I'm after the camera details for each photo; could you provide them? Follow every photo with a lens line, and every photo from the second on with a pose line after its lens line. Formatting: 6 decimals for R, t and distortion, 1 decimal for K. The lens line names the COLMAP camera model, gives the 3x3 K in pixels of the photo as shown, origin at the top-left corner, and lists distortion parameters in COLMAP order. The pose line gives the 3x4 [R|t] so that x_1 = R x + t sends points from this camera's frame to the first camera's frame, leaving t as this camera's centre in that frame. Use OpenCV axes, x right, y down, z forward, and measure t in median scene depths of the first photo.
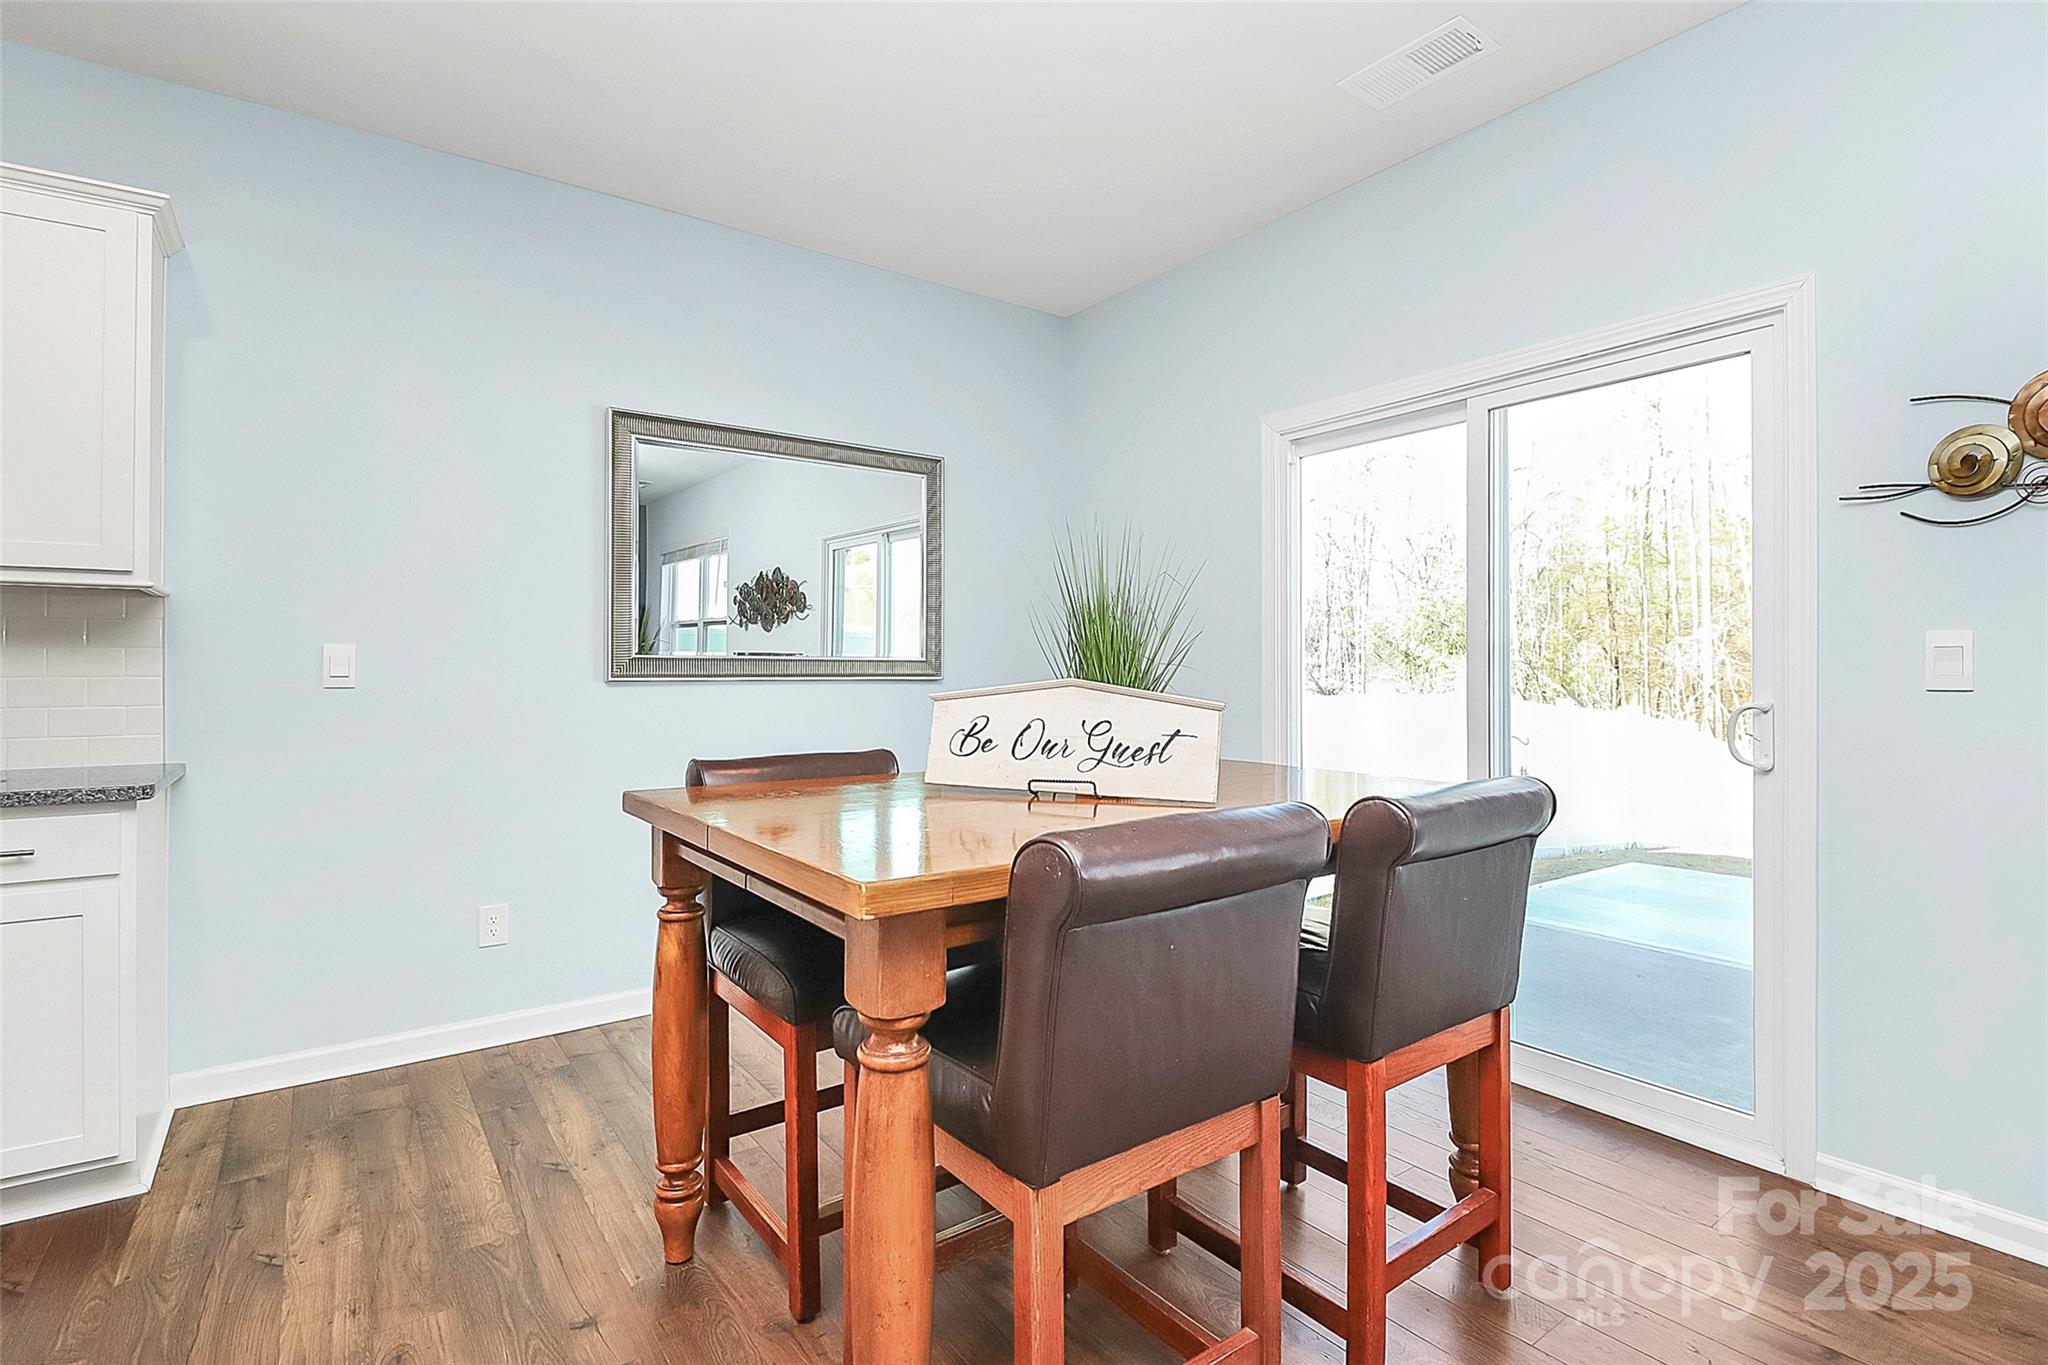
lens RADIAL K [[965.9, 0, 1018.8], [0, 965.9, 668.2], [0, 0, 1]] dist [-0.011681, -0.000646]
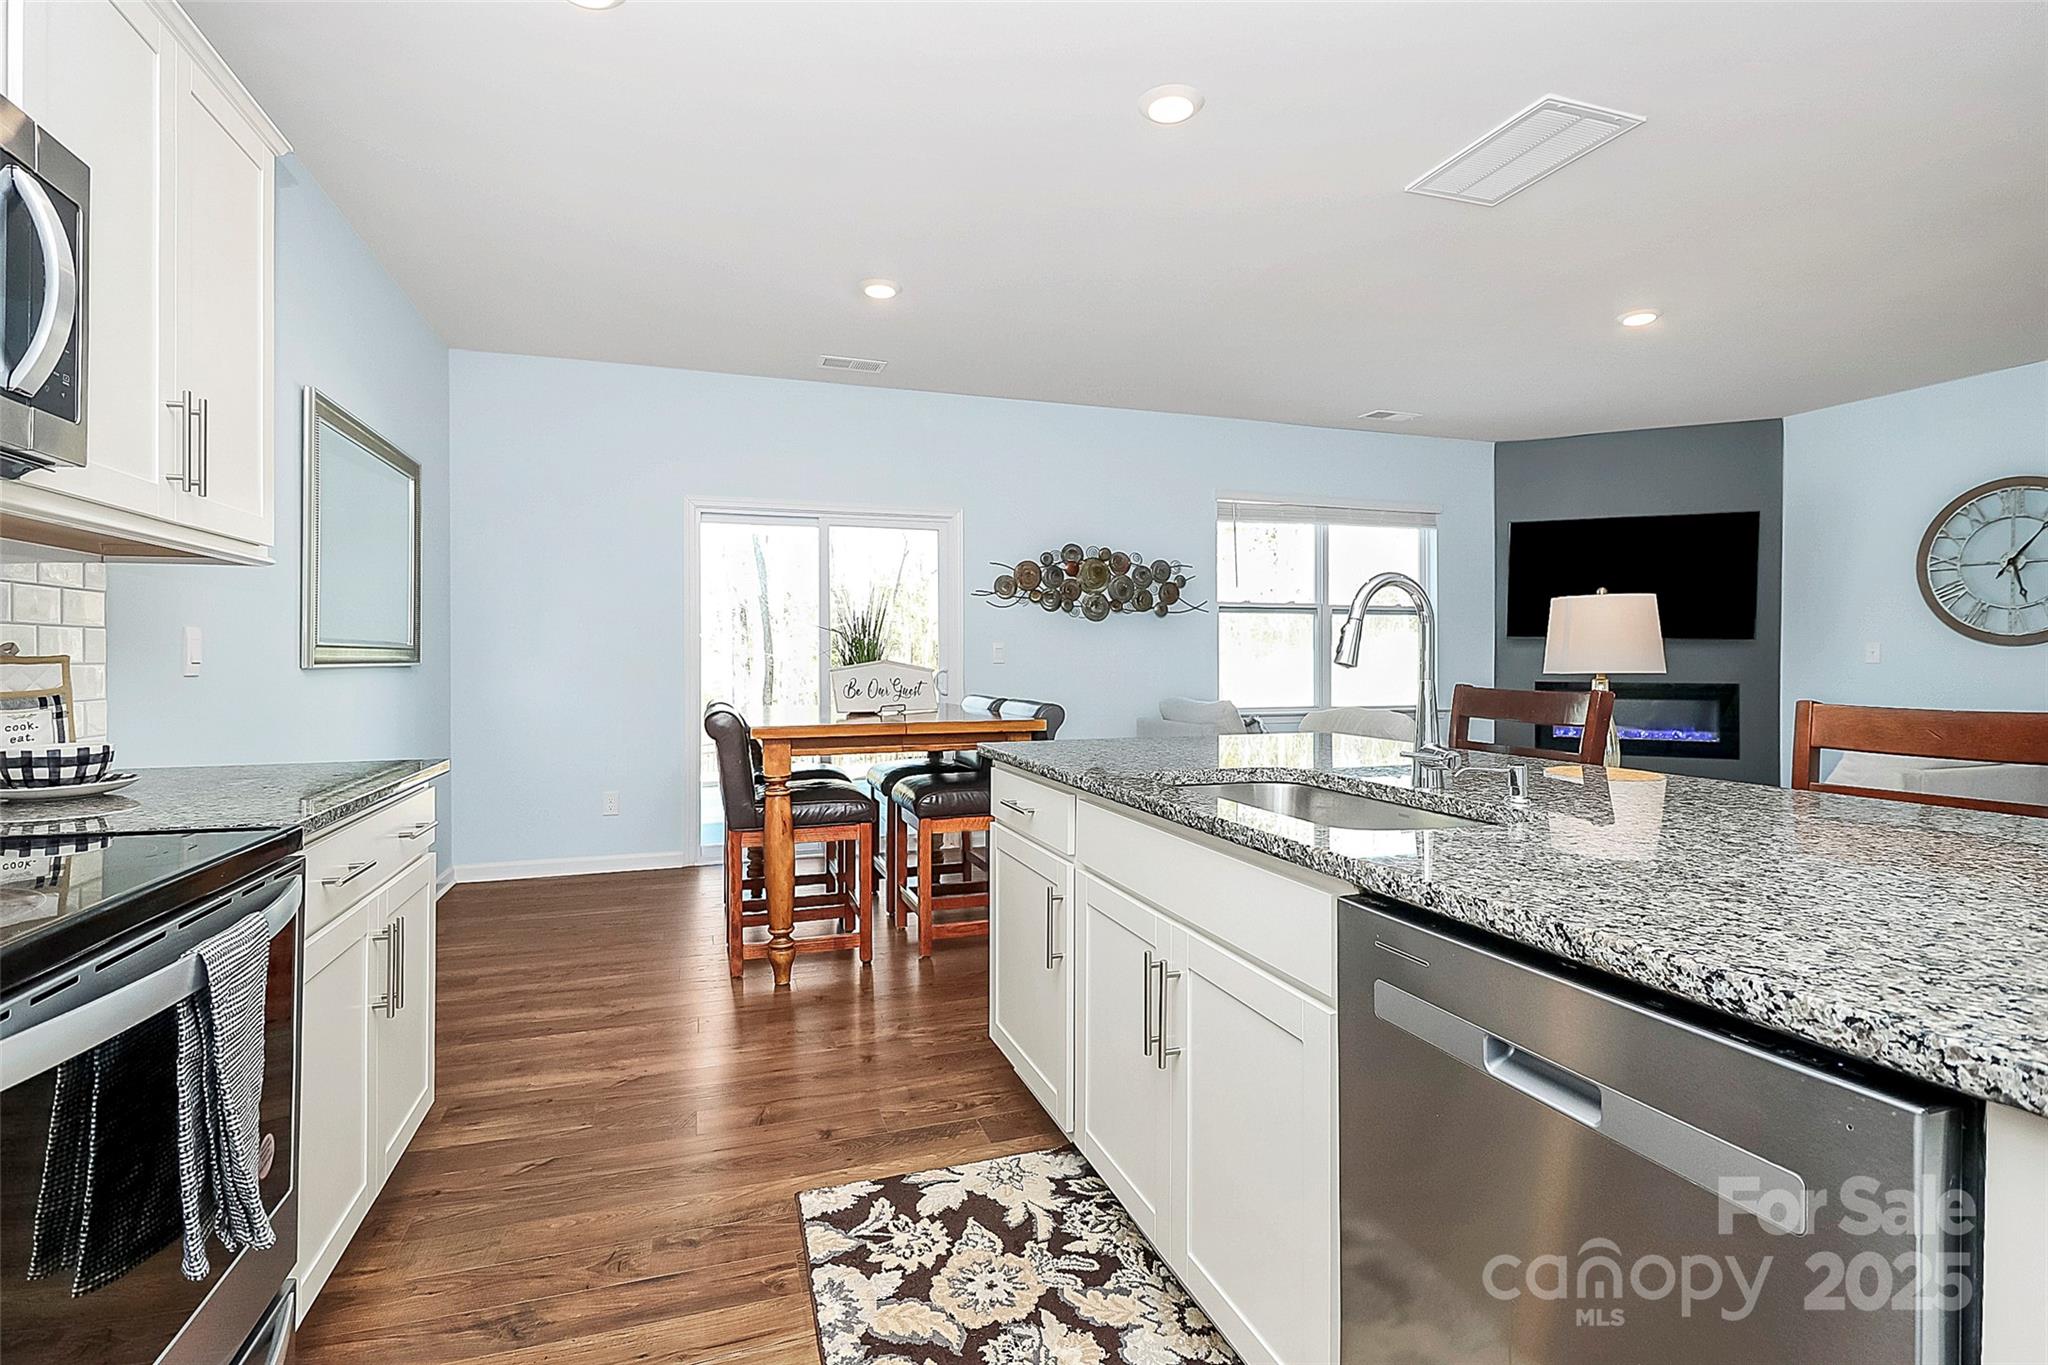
lens RADIAL K [[977.5, 0, 1020.5], [0, 977.5, 656.5], [0, 0, 1]] dist [-0.023844, -0.000072]
pose [[0.301002, 0.000782, 0.953623, -1.786976], [-0.002308, 0.999997, -0.000091, 0.001969], [-0.953621, -0.002174, 0.301003, 0.028302]]
